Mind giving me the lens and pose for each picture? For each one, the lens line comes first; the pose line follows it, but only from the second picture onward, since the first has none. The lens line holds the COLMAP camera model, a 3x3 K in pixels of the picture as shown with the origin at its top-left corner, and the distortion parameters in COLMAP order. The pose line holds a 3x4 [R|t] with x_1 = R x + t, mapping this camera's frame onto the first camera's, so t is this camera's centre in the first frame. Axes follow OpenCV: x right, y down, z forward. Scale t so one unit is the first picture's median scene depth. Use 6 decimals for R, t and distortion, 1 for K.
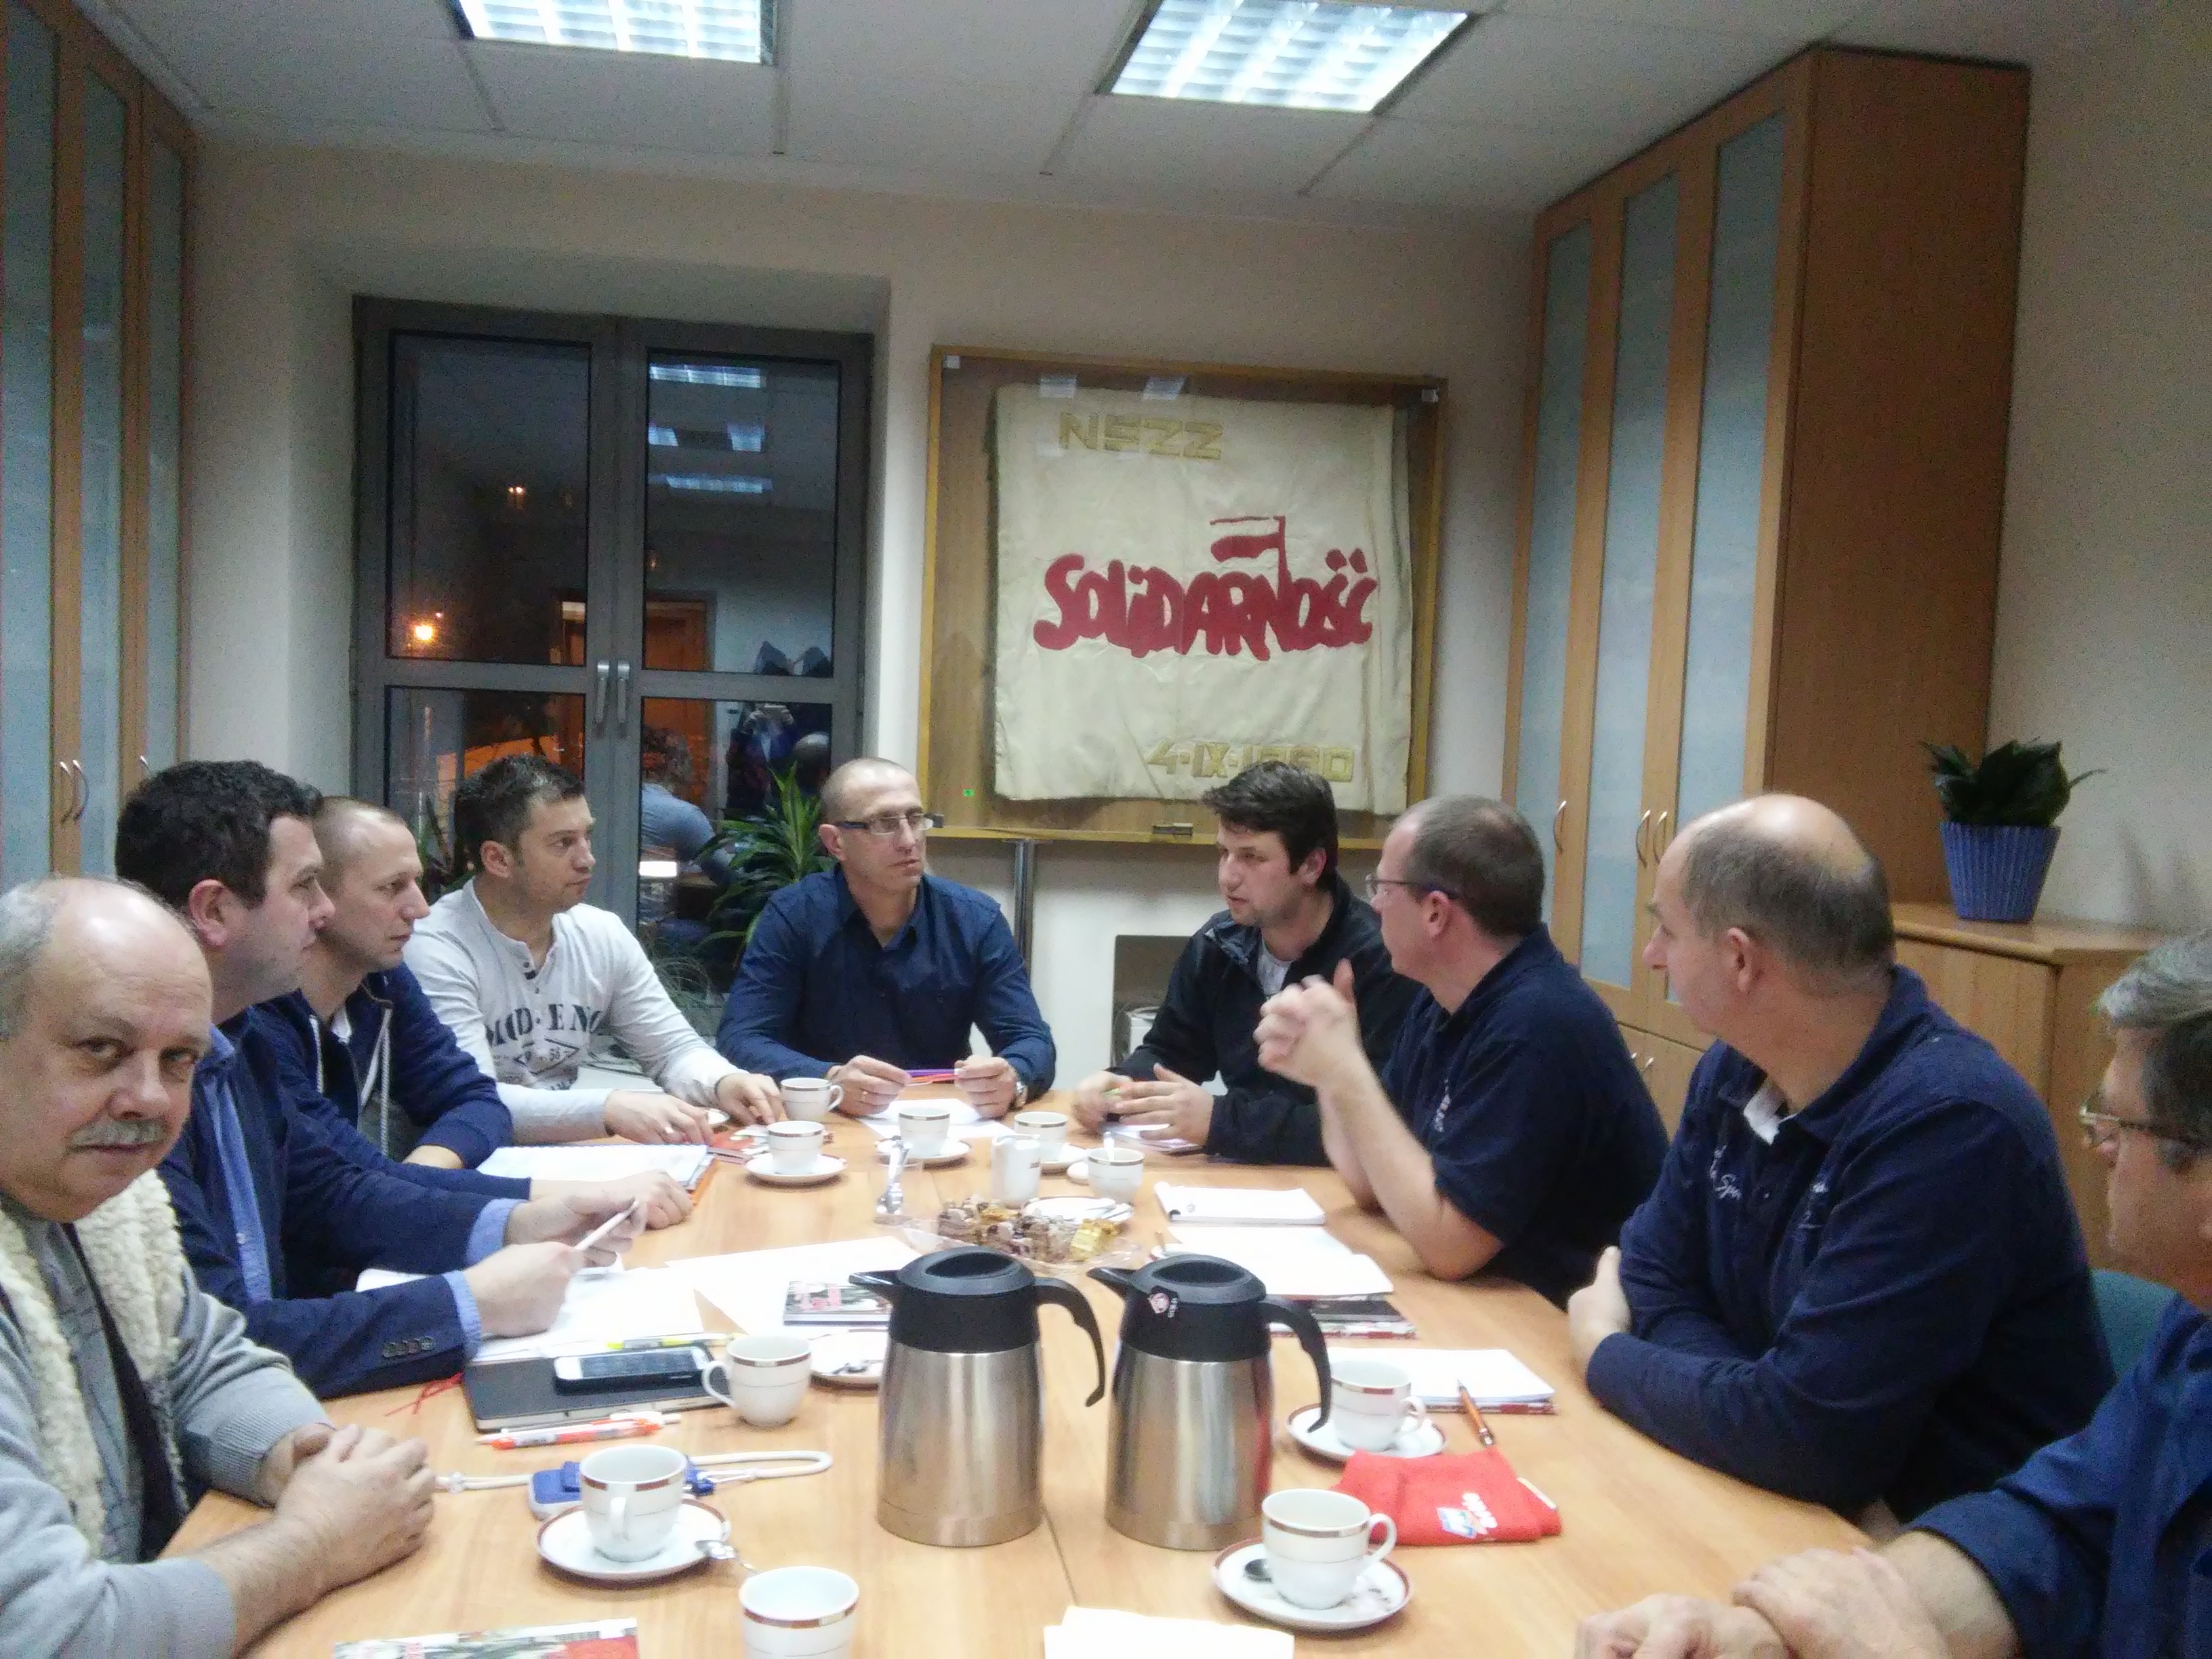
lens RADIAL K [[1792.9, 0, 1049.9], [0, 1792.9, 835.8], [0, 0, 1]] dist [0.090195, -0.178854]
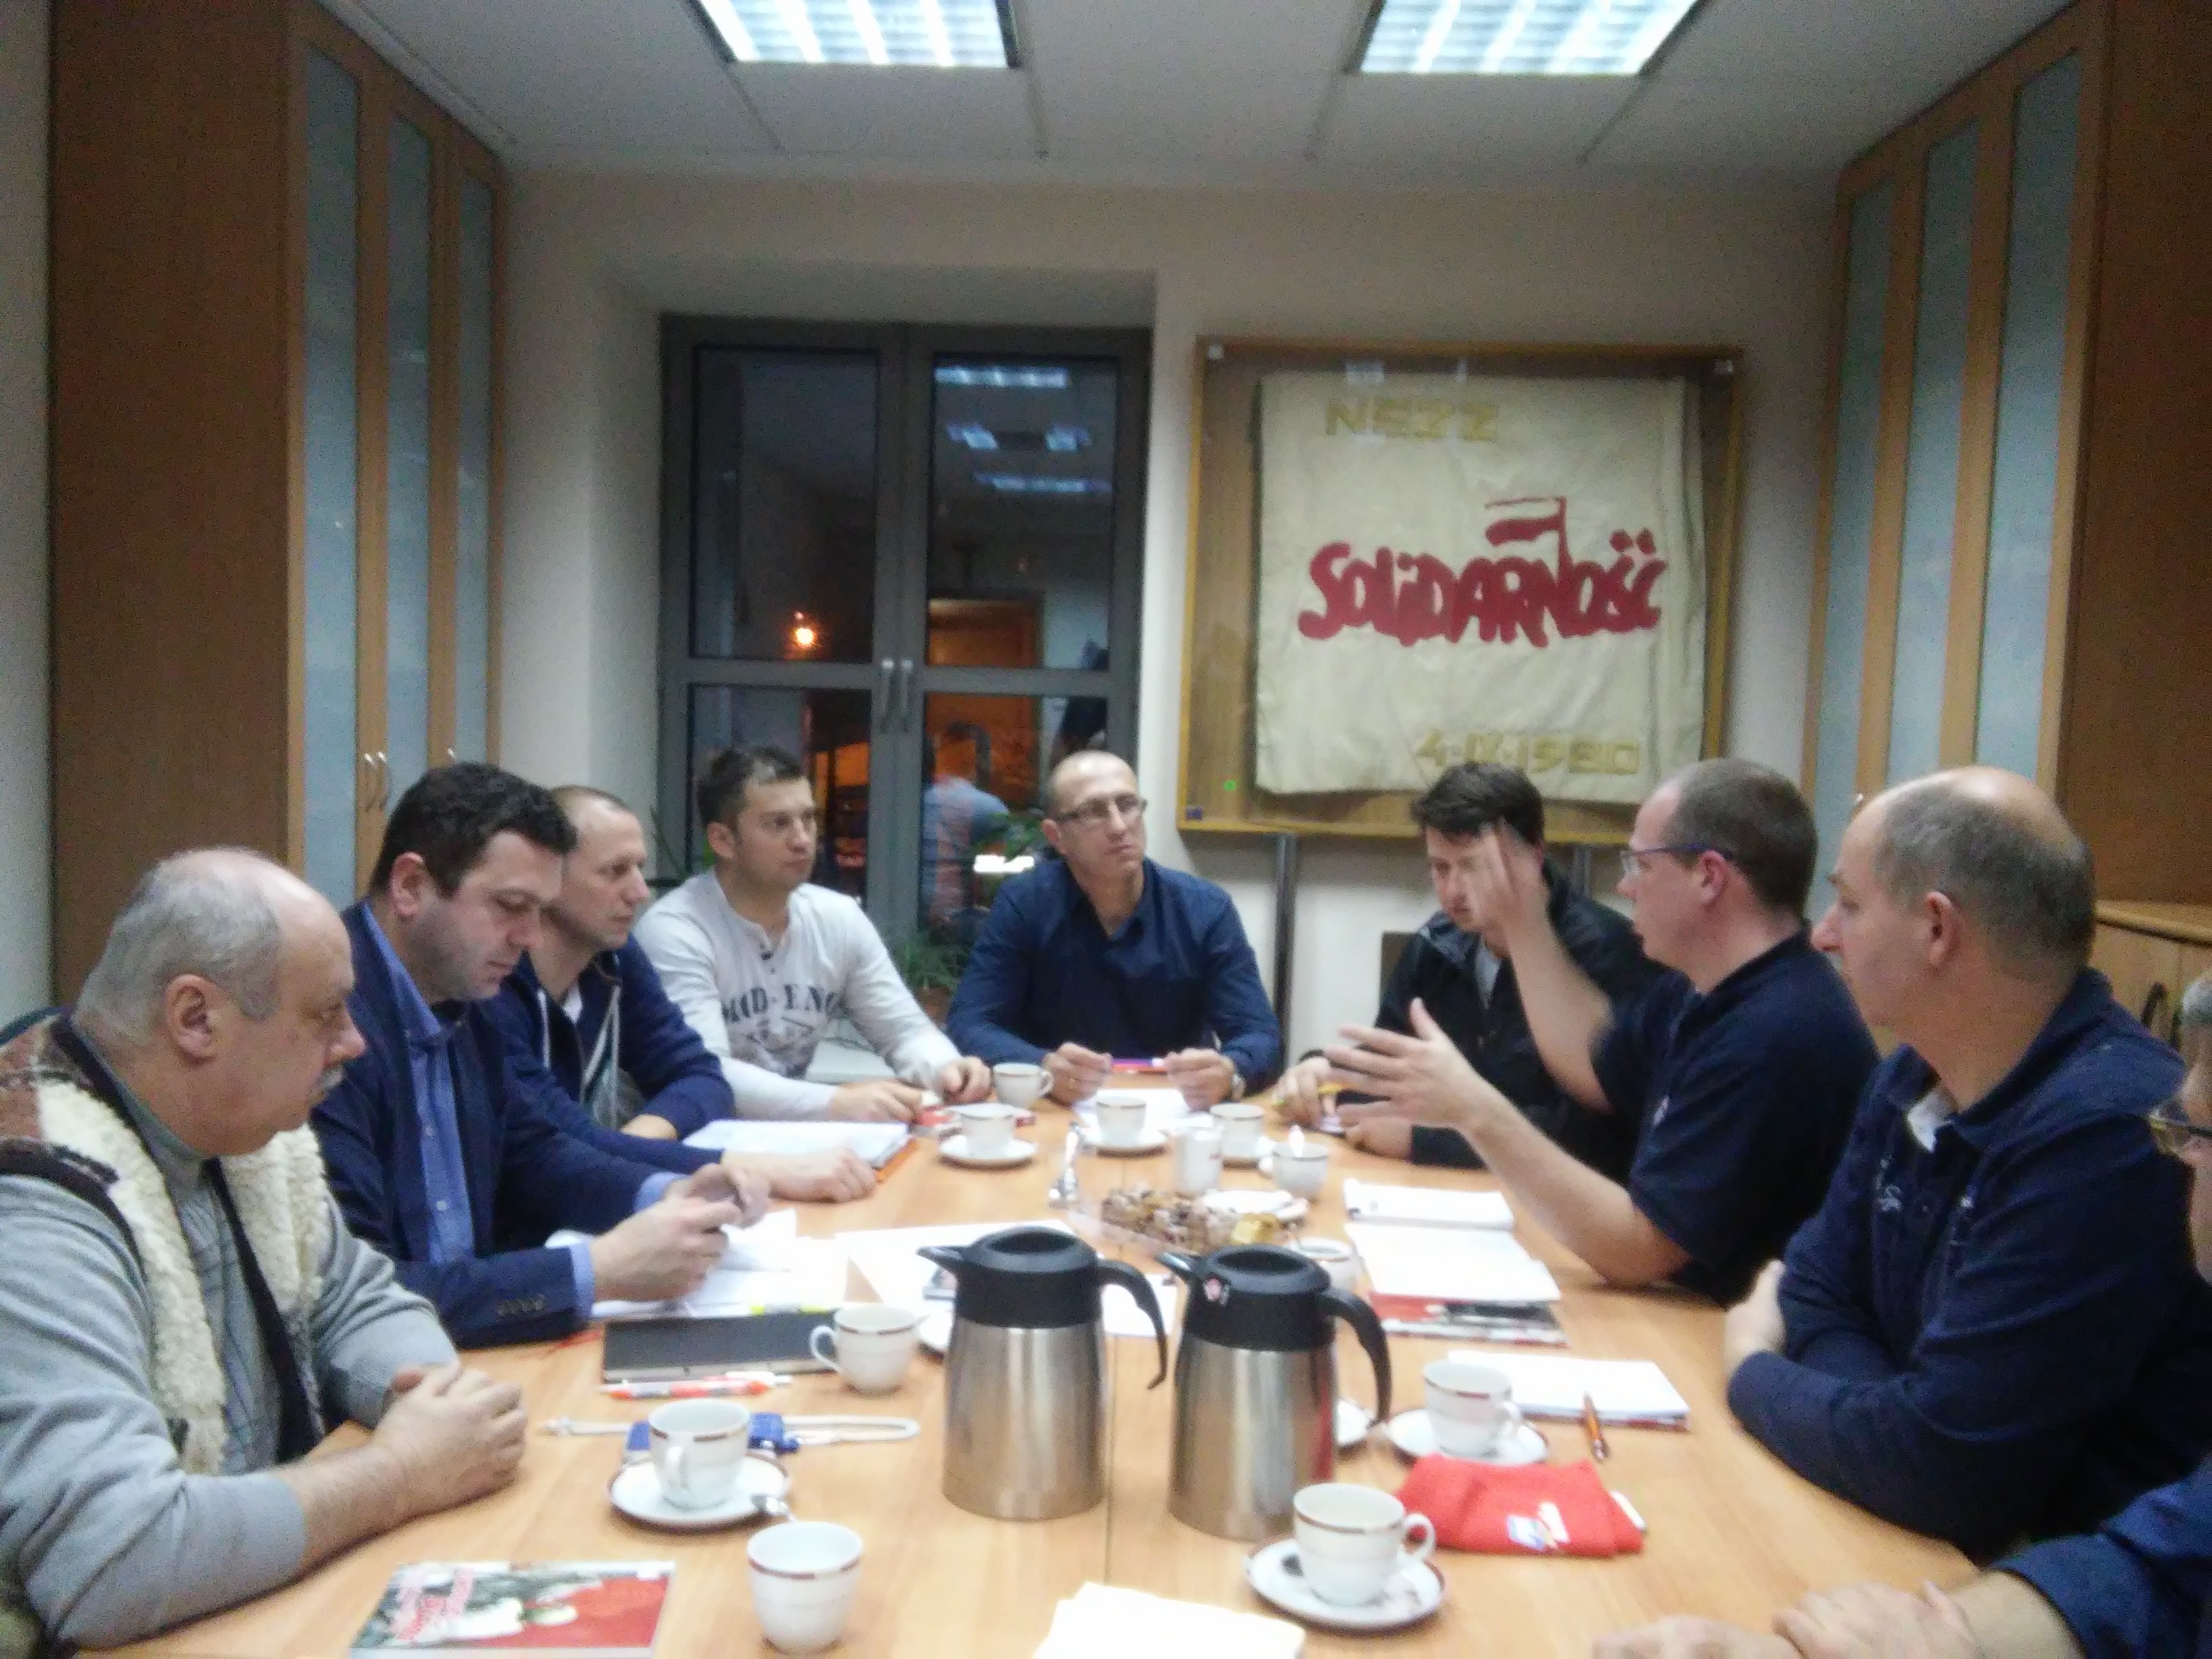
lens RADIAL K [[1809.5, 0, 1106.0], [0, 1809.5, 829.5], [0, 0, 1]] dist [0.074135, -0.167901]
pose [[0.984478, 0.004744, -0.175445, 0.102267], [-0.005310, 0.999982, -0.002759, 0.005899], [0.175428, 0.003648, 0.984485, 0.004381]]
